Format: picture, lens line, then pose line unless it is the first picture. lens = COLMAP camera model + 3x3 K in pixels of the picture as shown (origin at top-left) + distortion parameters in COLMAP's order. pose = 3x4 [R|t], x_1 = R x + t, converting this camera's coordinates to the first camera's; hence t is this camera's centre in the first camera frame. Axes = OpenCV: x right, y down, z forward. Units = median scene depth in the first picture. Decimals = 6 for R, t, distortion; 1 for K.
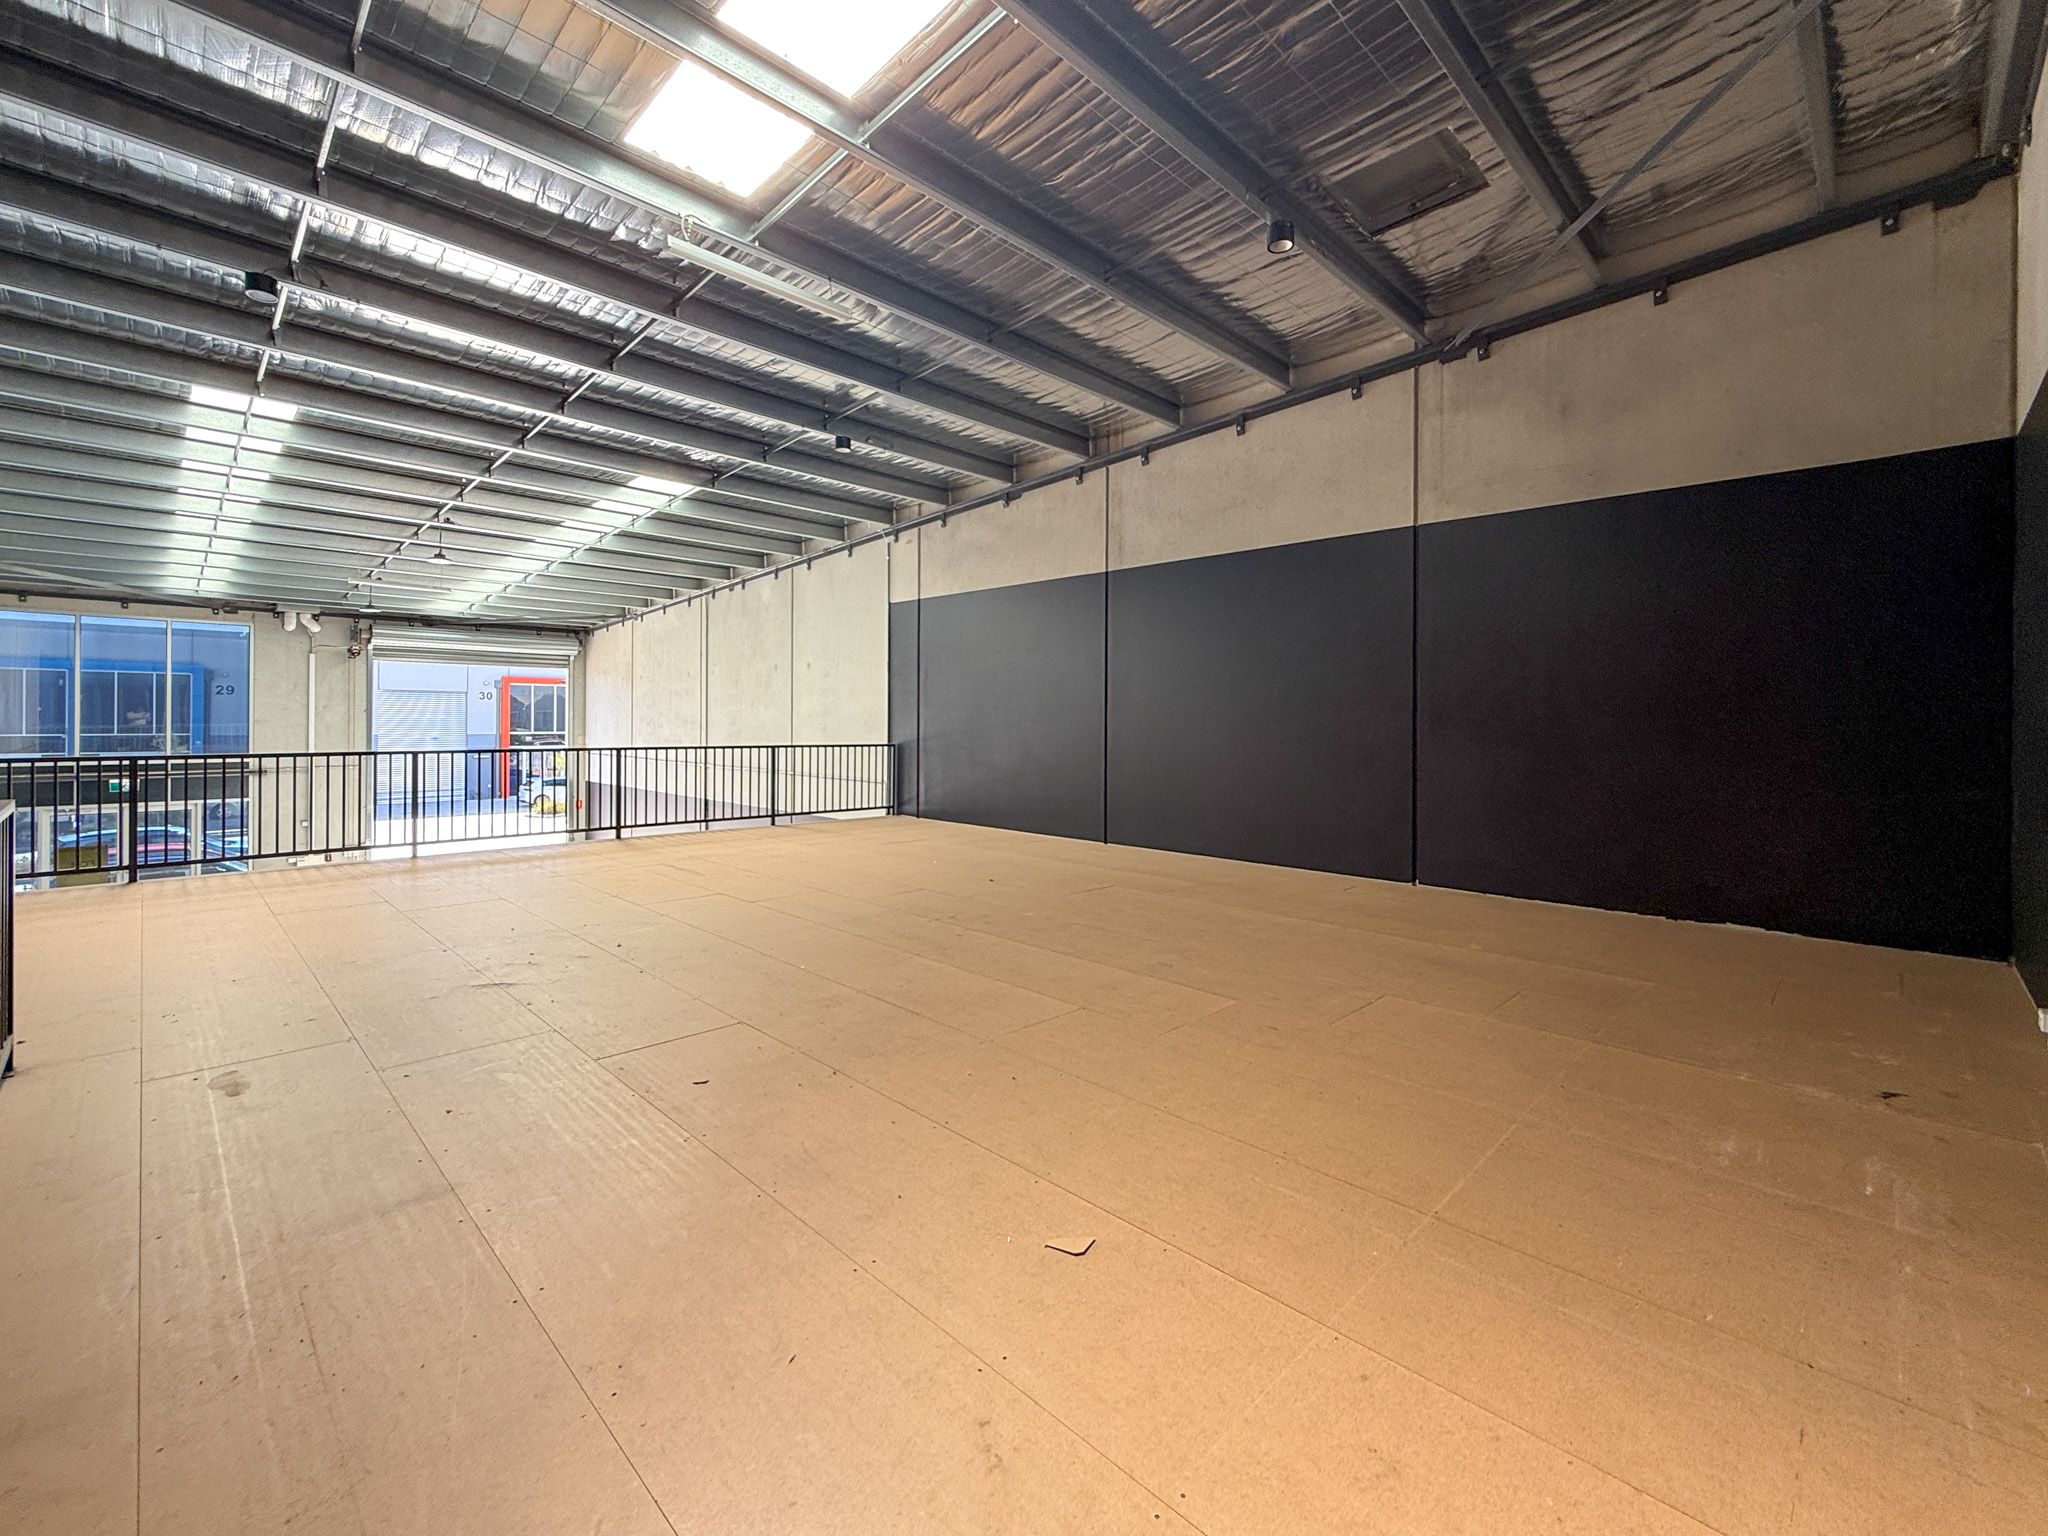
lens RADIAL K [[859.0, 0, 1016.9], [0, 859.0, 713.6], [0, 0, 1]] dist [0.012682, 0.000056]
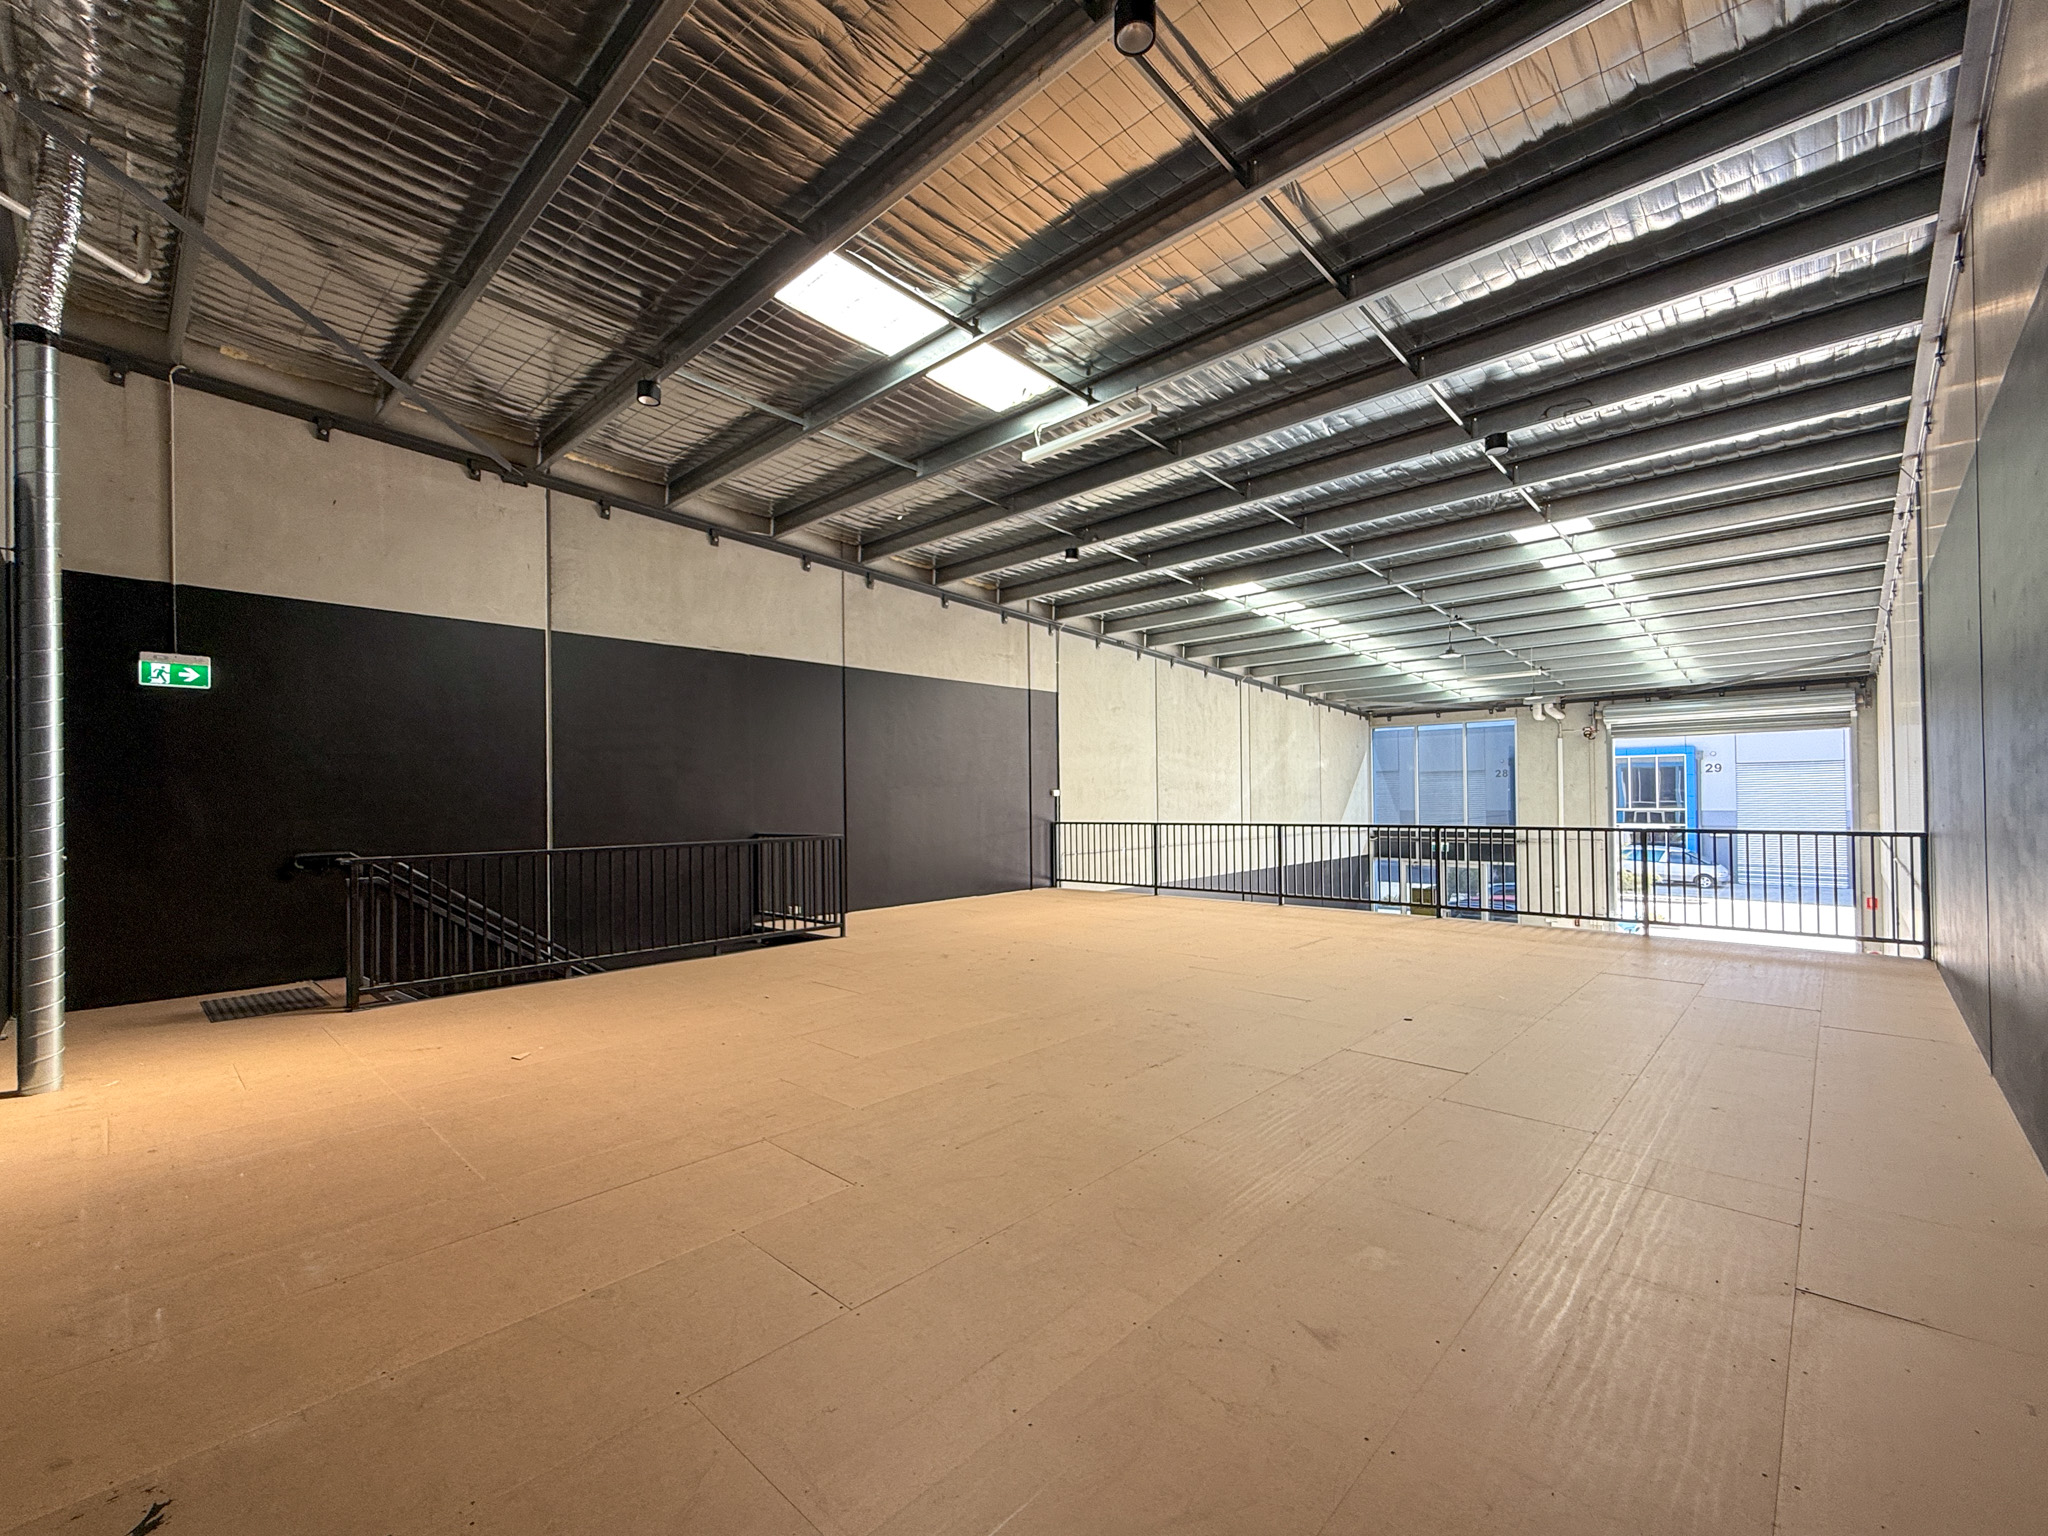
lens RADIAL K [[859.4, 0, 1024.0], [0, 859.4, 768.0], [0, 0, 1]] dist [-0.003174, 0.004336]
pose [[0.035502, -0.043106, -0.998440, 0.294815], [0.018028, 0.998934, -0.042486, 0.004311], [0.999207, -0.016491, 0.036242, 0.286642]]
